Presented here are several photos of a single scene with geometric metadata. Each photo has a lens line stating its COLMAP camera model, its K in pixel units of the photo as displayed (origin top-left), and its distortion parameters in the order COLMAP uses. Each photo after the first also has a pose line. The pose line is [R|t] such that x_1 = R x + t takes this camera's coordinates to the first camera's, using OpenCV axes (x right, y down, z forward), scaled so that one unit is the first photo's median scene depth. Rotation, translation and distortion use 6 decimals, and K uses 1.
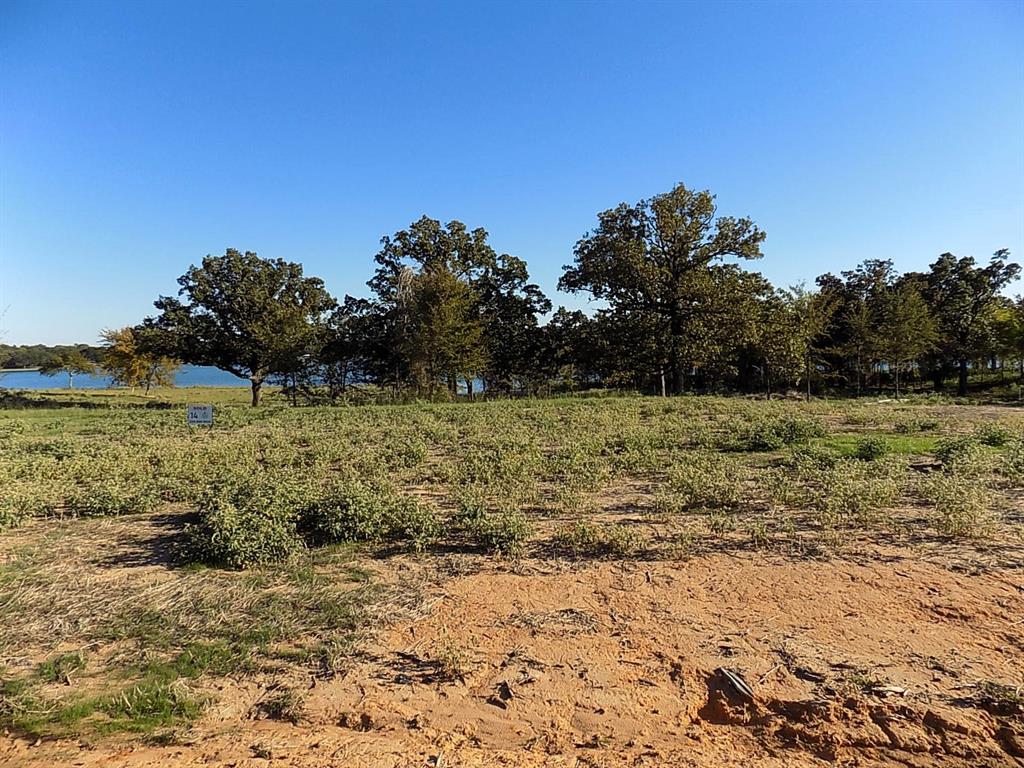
lens RADIAL K [[676.5, 0, 511.0], [0, 676.5, 381.3], [0, 0, 1]] dist [-0.076877, 0.068058]
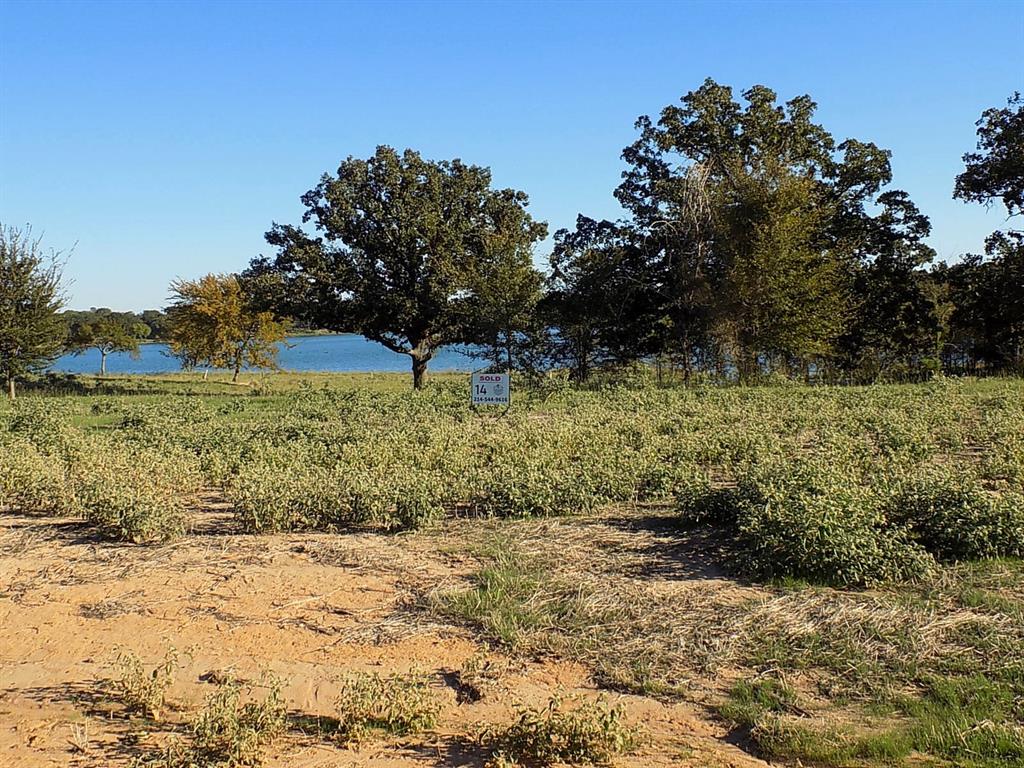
lens RADIAL K [[1139.7, 0, 520.3], [0, 1139.7, 376.6], [0, 0, 1]] dist [-0.038528, 0.000000]
pose [[0.976474, 0.006899, -0.215525, -0.068693], [-0.005455, 0.999959, 0.007296, 0.010289], [0.215566, -0.005949, 0.976471, -0.017476]]
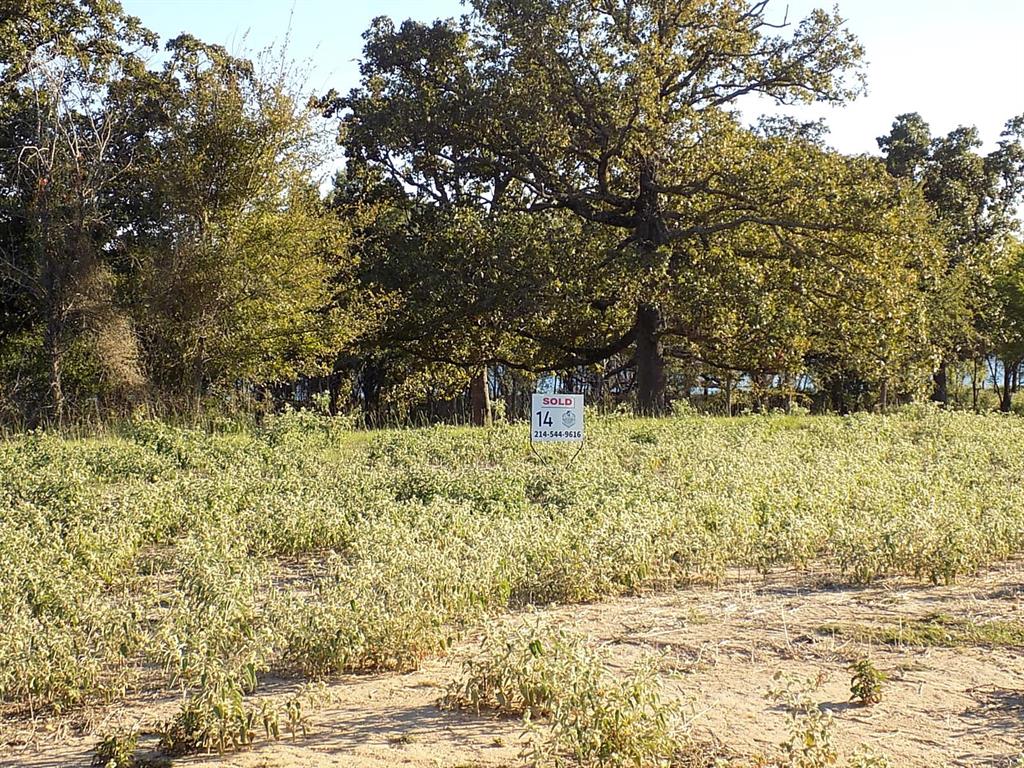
lens RADIAL K [[2026.4, 0, 516.4], [0, 2026.4, 380.1], [0, 0, 1]] dist [0.037024, 0.000000]
pose [[0.862658, 0.013260, 0.505614, -0.361695], [-0.001311, 0.999712, -0.023982, 0.018864], [-0.505786, 0.020025, 0.862426, -0.013806]]
